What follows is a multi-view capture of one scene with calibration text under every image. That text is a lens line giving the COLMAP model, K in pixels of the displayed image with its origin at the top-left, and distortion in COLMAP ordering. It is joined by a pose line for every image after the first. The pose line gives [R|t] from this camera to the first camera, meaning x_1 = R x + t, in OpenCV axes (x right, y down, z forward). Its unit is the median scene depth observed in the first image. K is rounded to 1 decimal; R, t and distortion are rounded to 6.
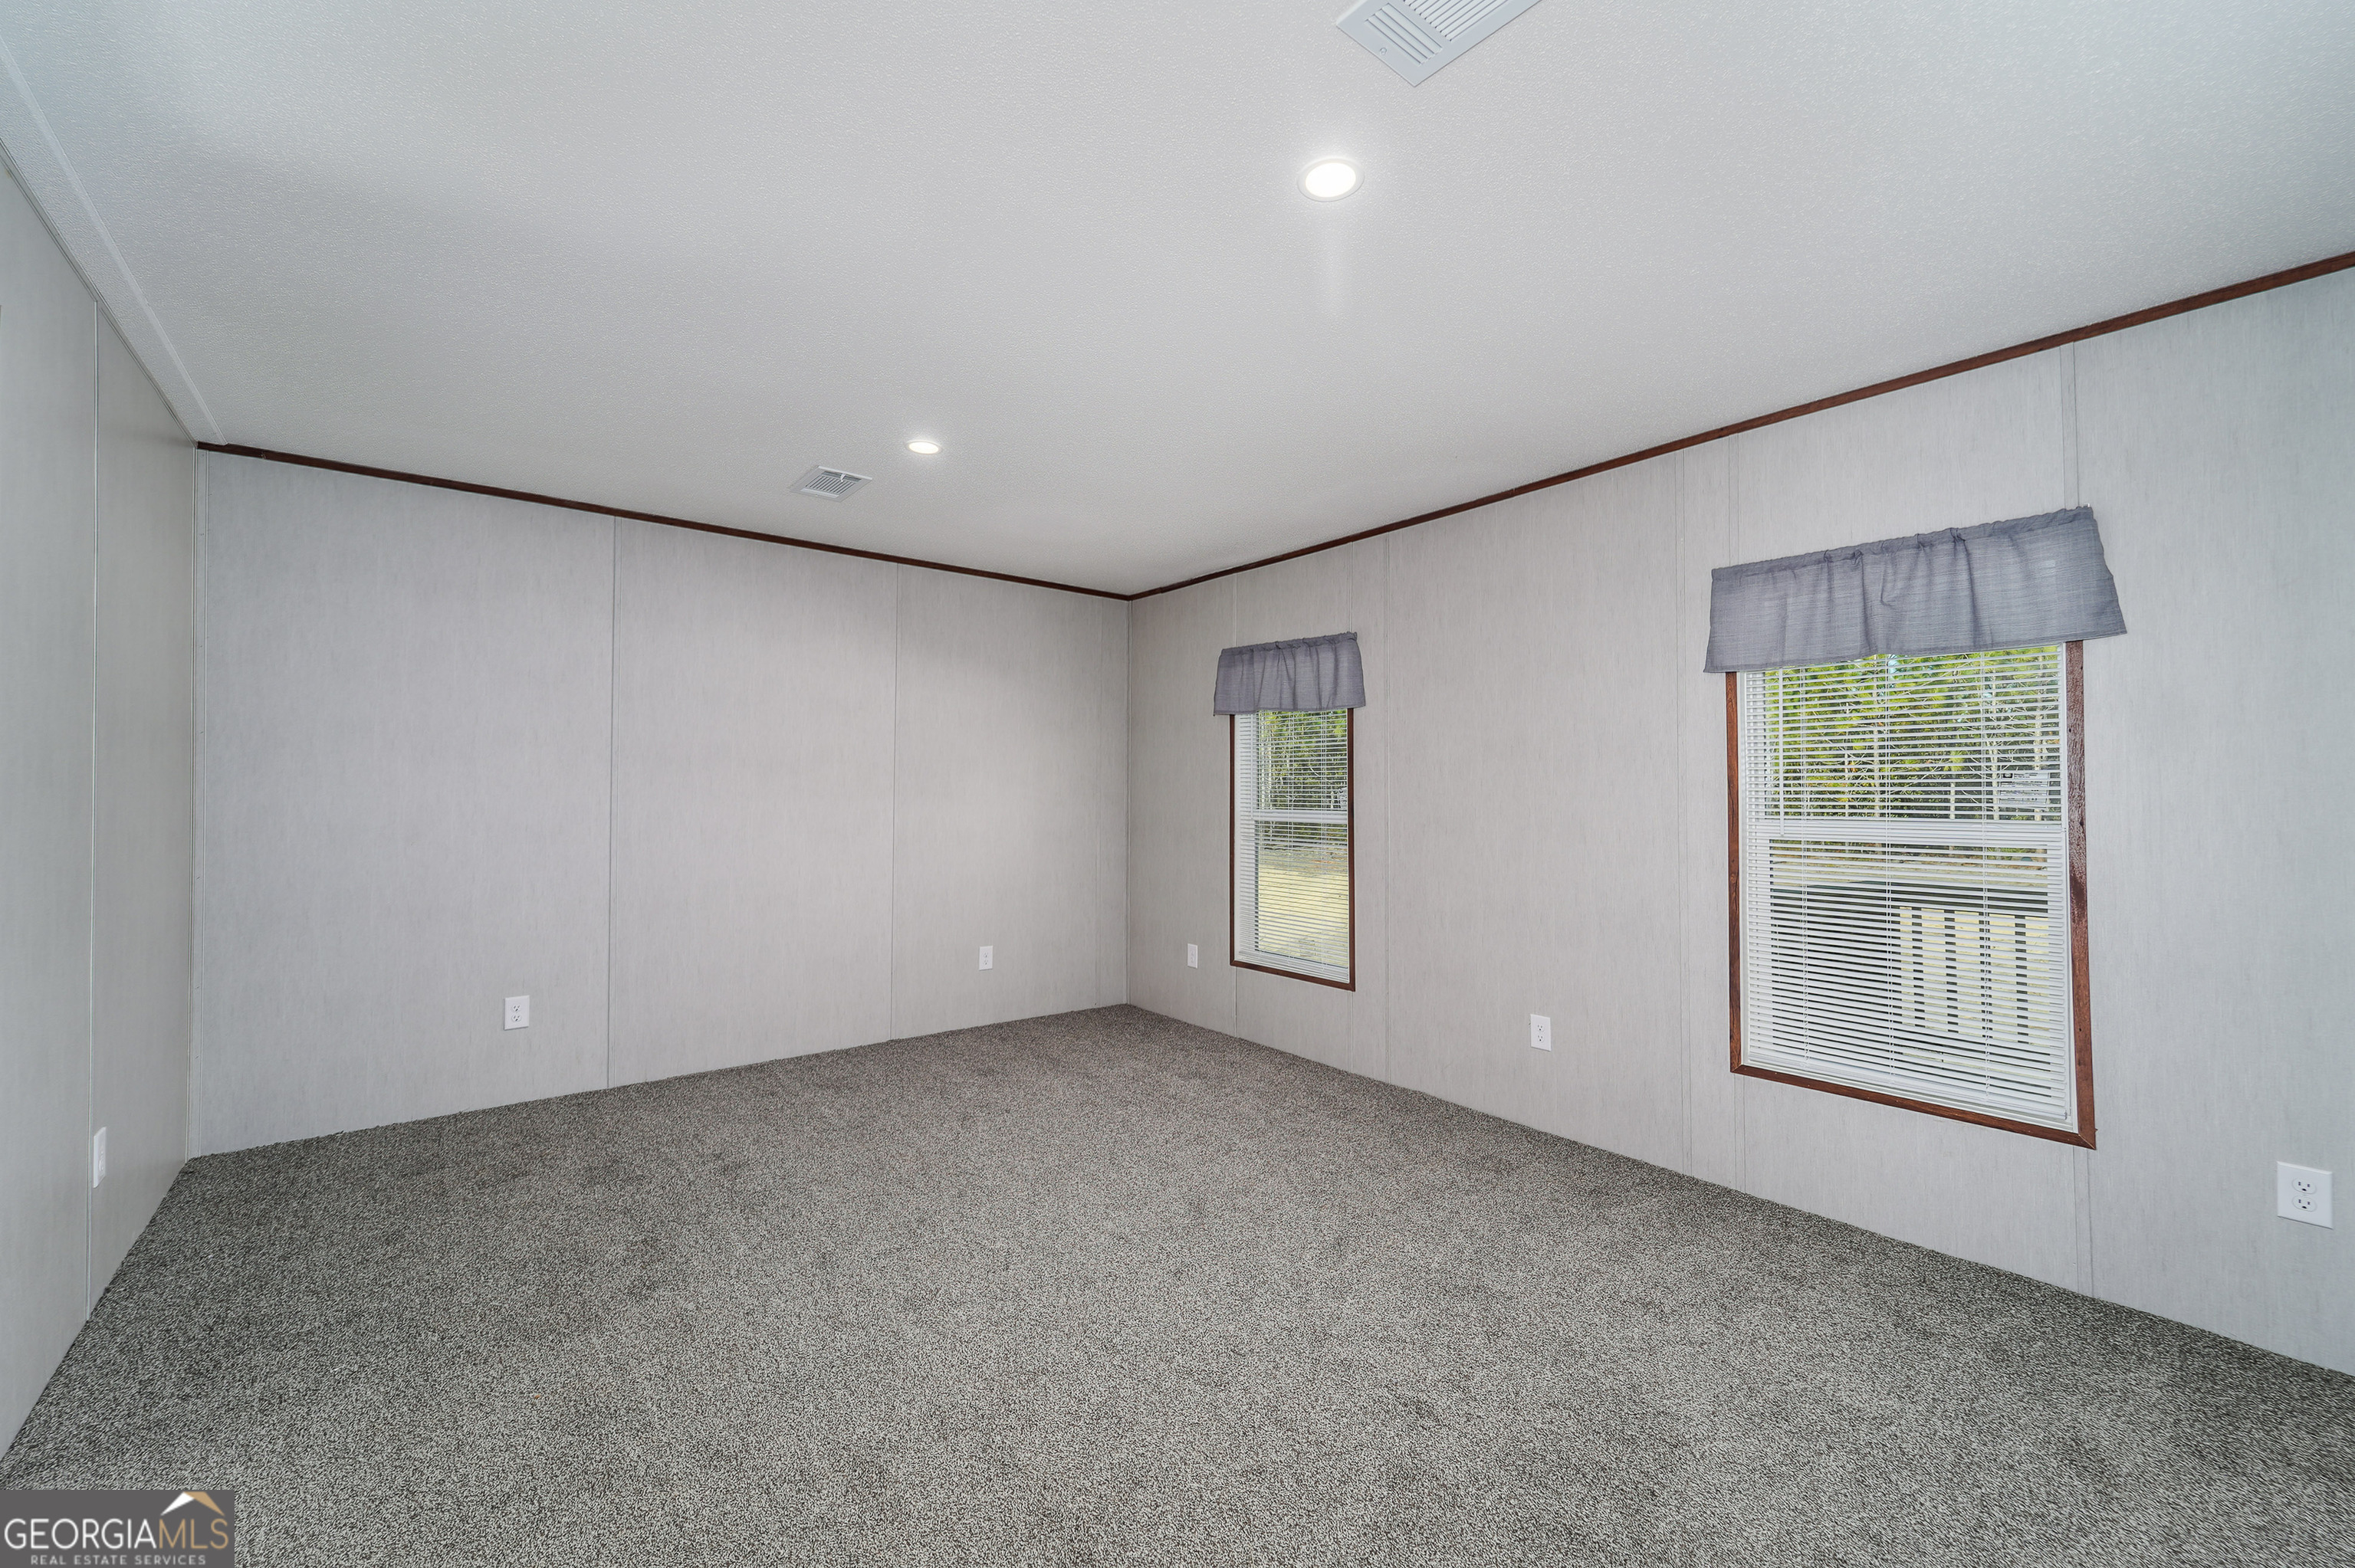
lens RADIAL K [[976.3, 0, 1177.5], [0, 976.3, 784.0], [0, 0, 1]] dist [0.002120, 0.000207]
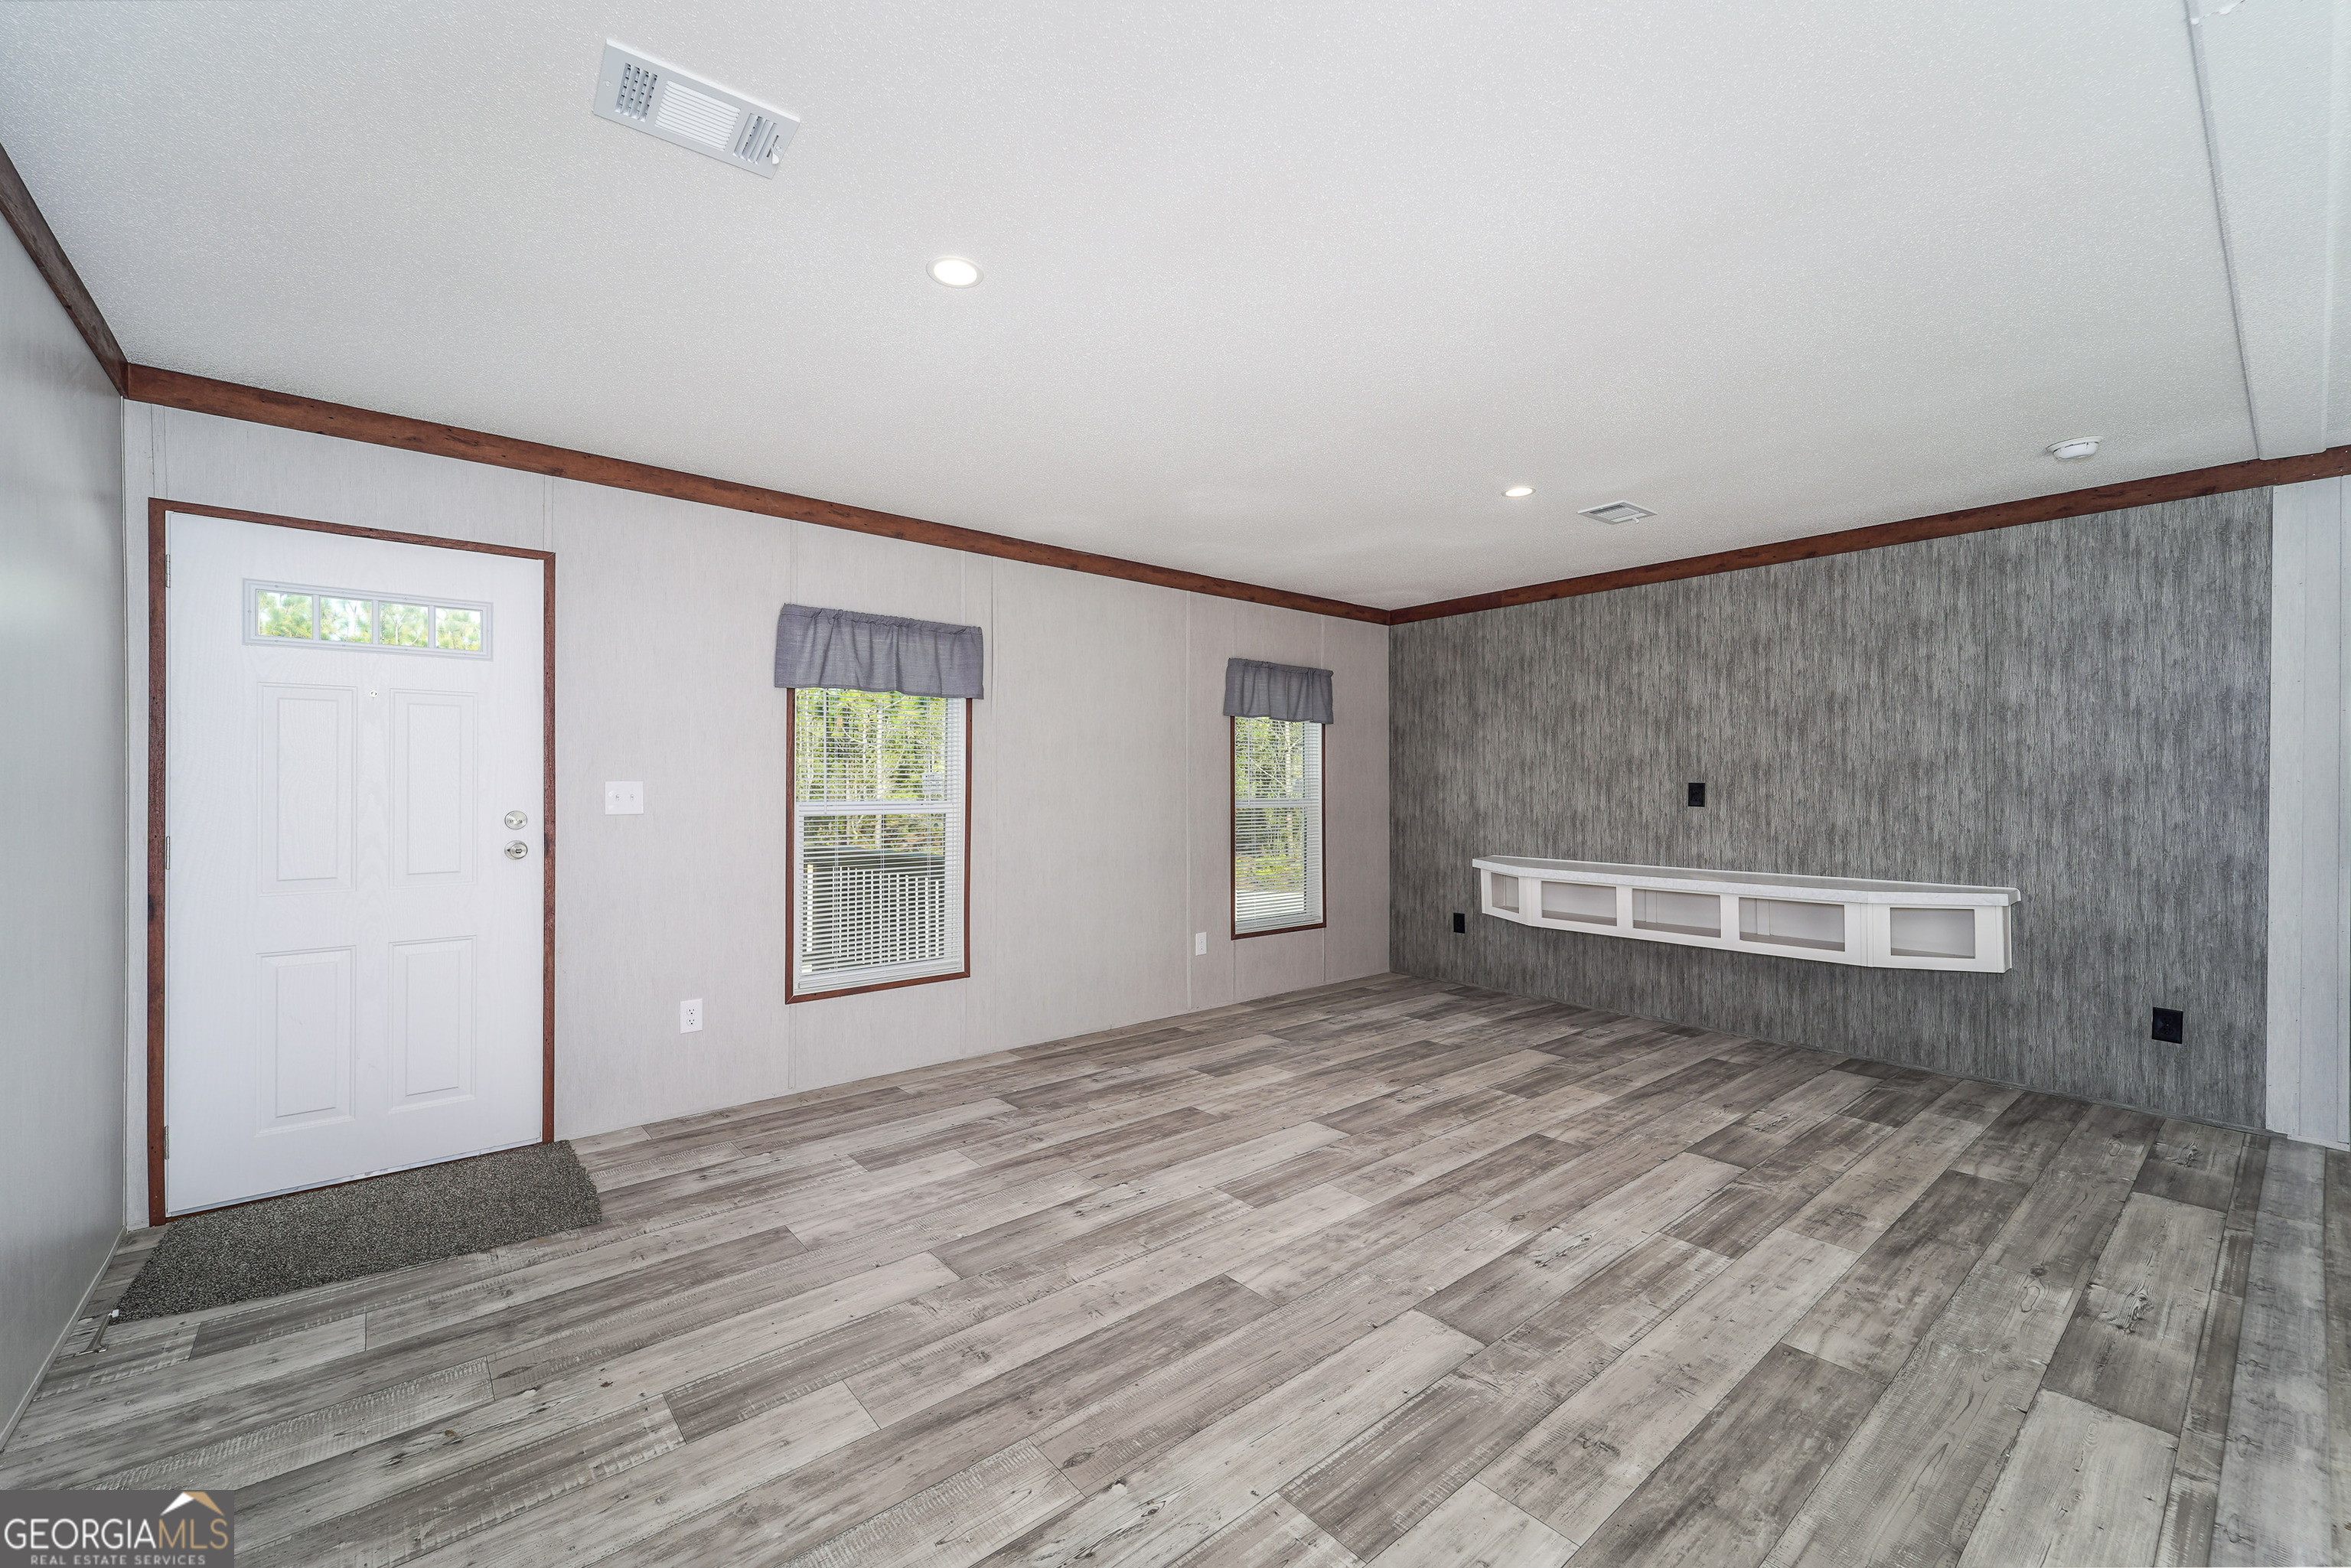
lens RADIAL K [[974.7, 0, 1175.5], [0, 974.7, 784.0], [0, 0, 1]] dist [0.002120, 0.000207]
pose [[-0.039902, 0.013885, 0.999107, -1.125346], [0.003450, 0.999899, -0.013759, 0.032068], [-0.999198, 0.002898, -0.039946, 1.095171]]
